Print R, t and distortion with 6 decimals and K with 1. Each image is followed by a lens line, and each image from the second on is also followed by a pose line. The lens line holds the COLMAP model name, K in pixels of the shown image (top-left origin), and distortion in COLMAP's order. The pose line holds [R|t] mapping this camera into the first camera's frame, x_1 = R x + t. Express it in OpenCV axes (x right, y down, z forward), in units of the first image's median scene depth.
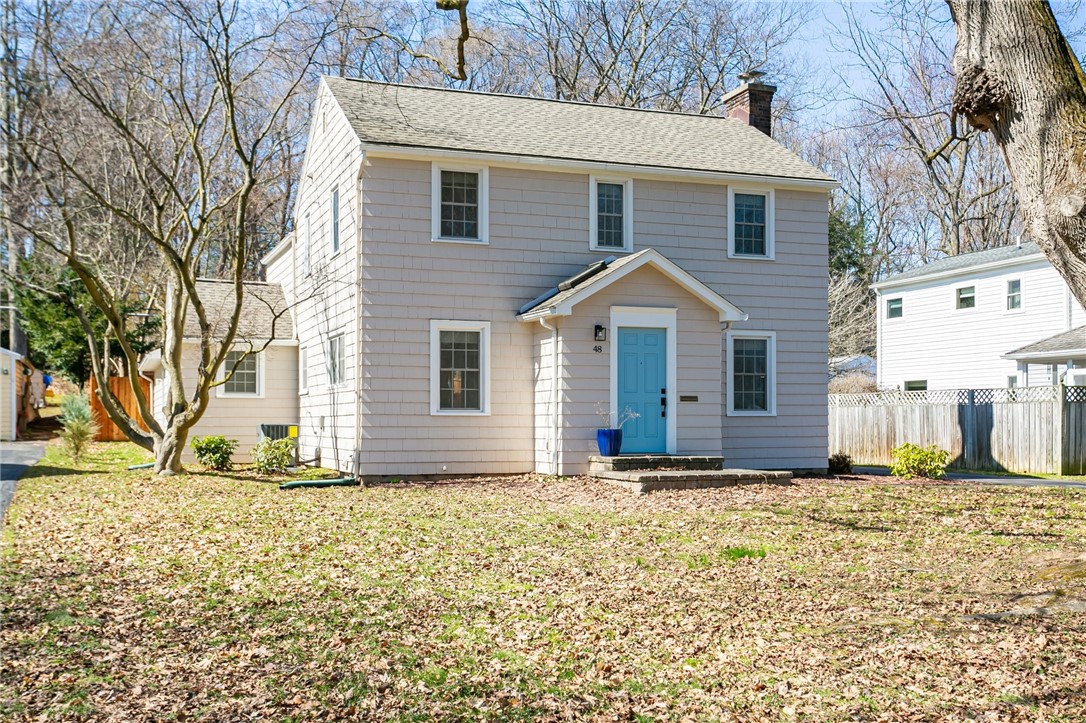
lens RADIAL K [[1258.7, 0, 547.8], [0, 1258.7, 370.7], [0, 0, 1]] dist [0.019657, 0.000000]
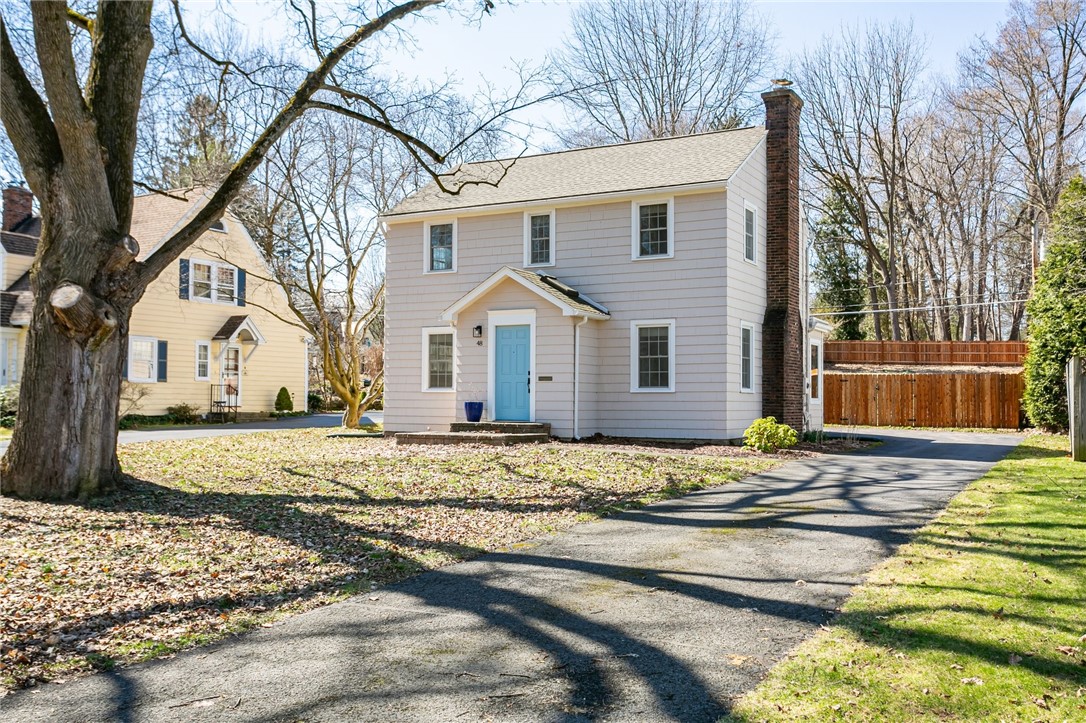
lens RADIAL K [[984.6, 0, 536.2], [0, 984.6, 365.9], [0, 0, 1]] dist [0.048503, 0.000000]
pose [[0.646780, -0.022339, -0.762349, 0.797904], [0.028720, 0.999575, -0.004924, 0.012885], [0.762135, -0.018710, 0.647147, 0.317548]]
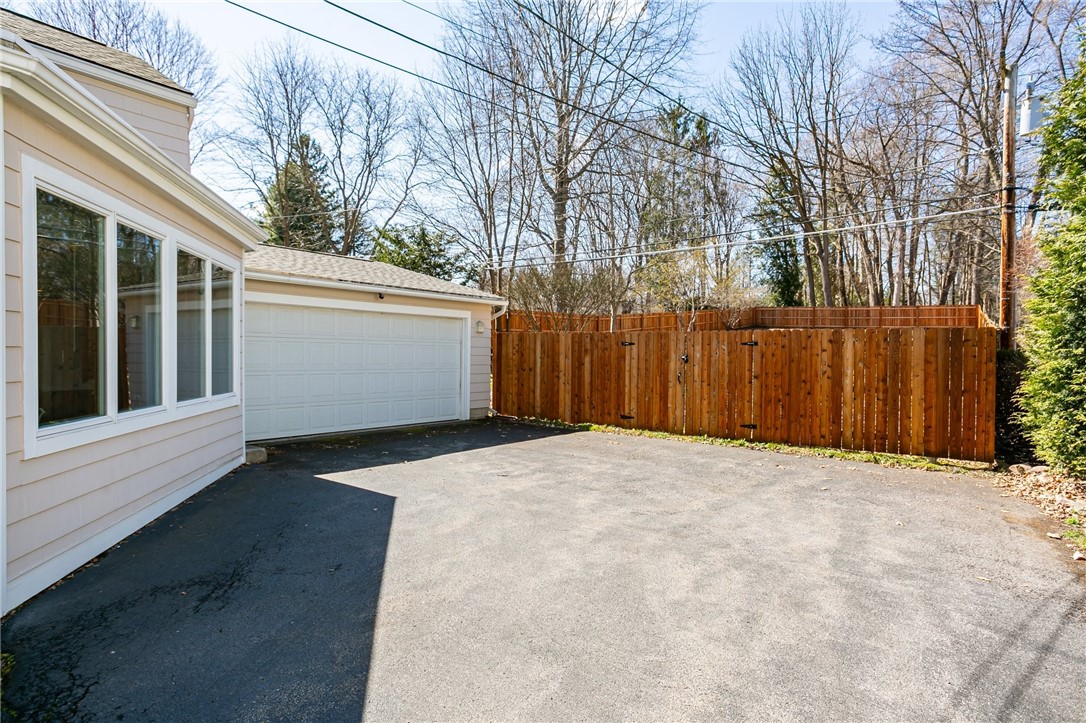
lens RADIAL K [[598.3, 0, 544.2], [0, 598.3, 361.6], [0, 0, 1]] dist [-0.006339, 0.004942]
pose [[0.542062, 0.012917, -0.840239, 0.287489], [0.030096, 0.998942, 0.034773, 0.038360], [0.839799, -0.044137, 0.541100, 1.395676]]
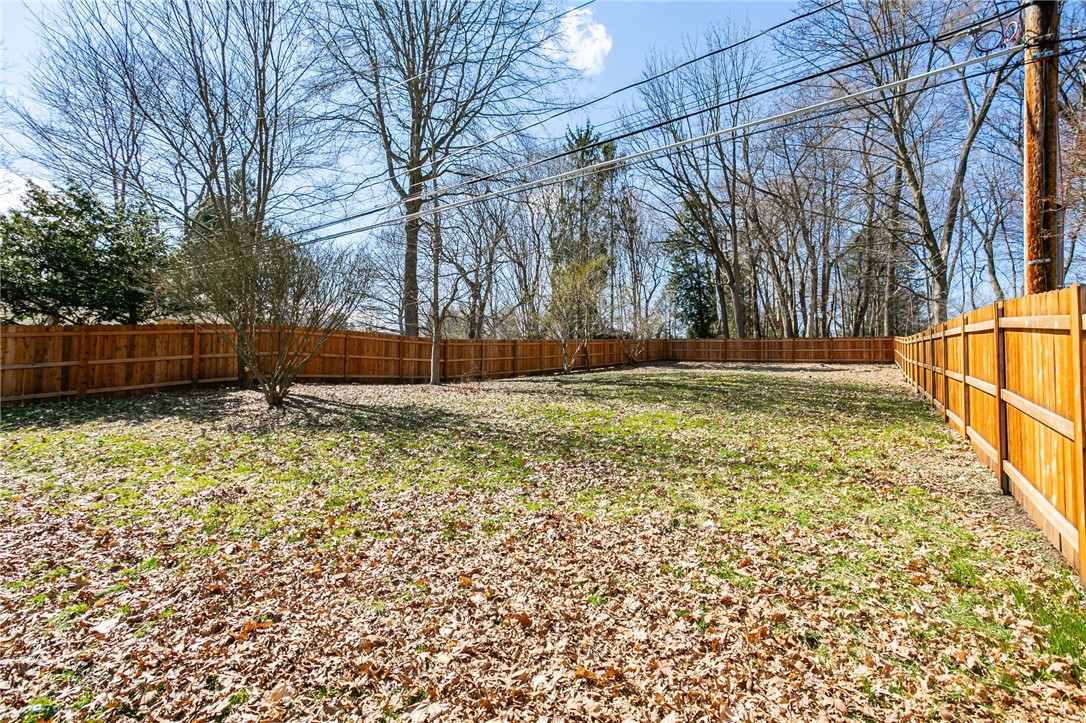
lens RADIAL K [[521.7, 0, 546.1], [0, 521.7, 359.4], [0, 0, 1]] dist [0.002271, 0.004689]
pose [[0.591550, -0.038295, -0.805359, 0.071145], [0.023965, 0.999265, -0.029913, 0.055482], [0.805912, -0.001605, 0.592033, 1.842395]]
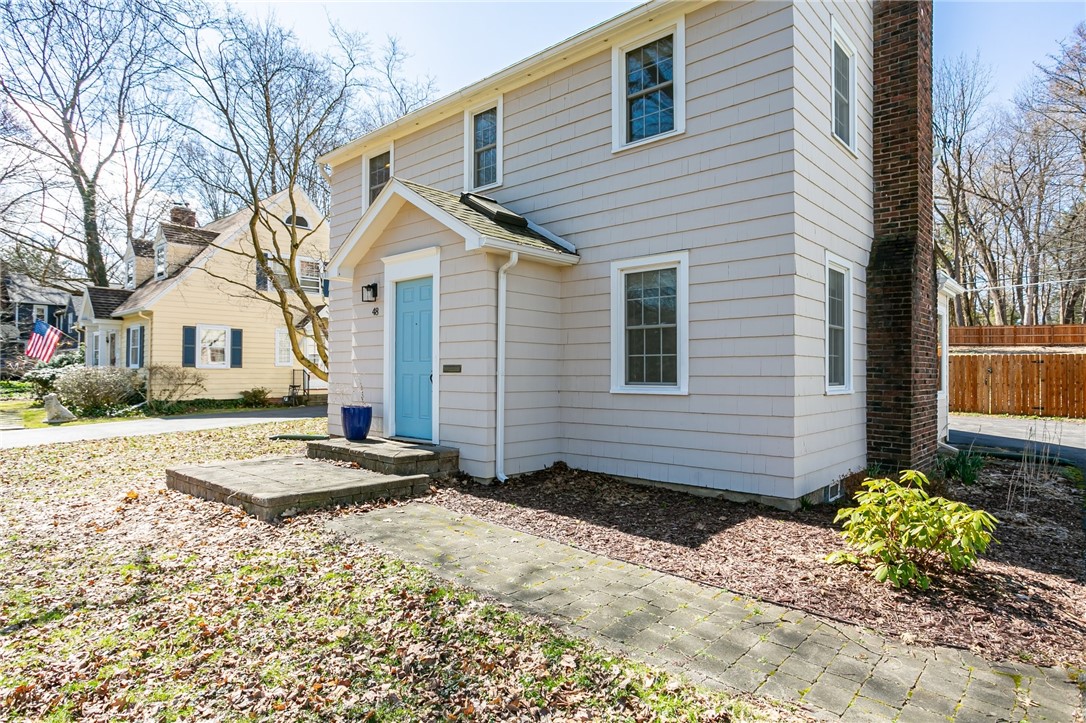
lens RADIAL K [[598.3, 0, 549.0], [0, 598.3, 361.2], [0, 0, 1]] dist [-0.006339, 0.004942]
pose [[0.460000, -0.012814, -0.887826, 0.404431], [0.036145, 0.999337, 0.004304, 0.016939], [0.887183, -0.034070, 0.460158, 0.819375]]
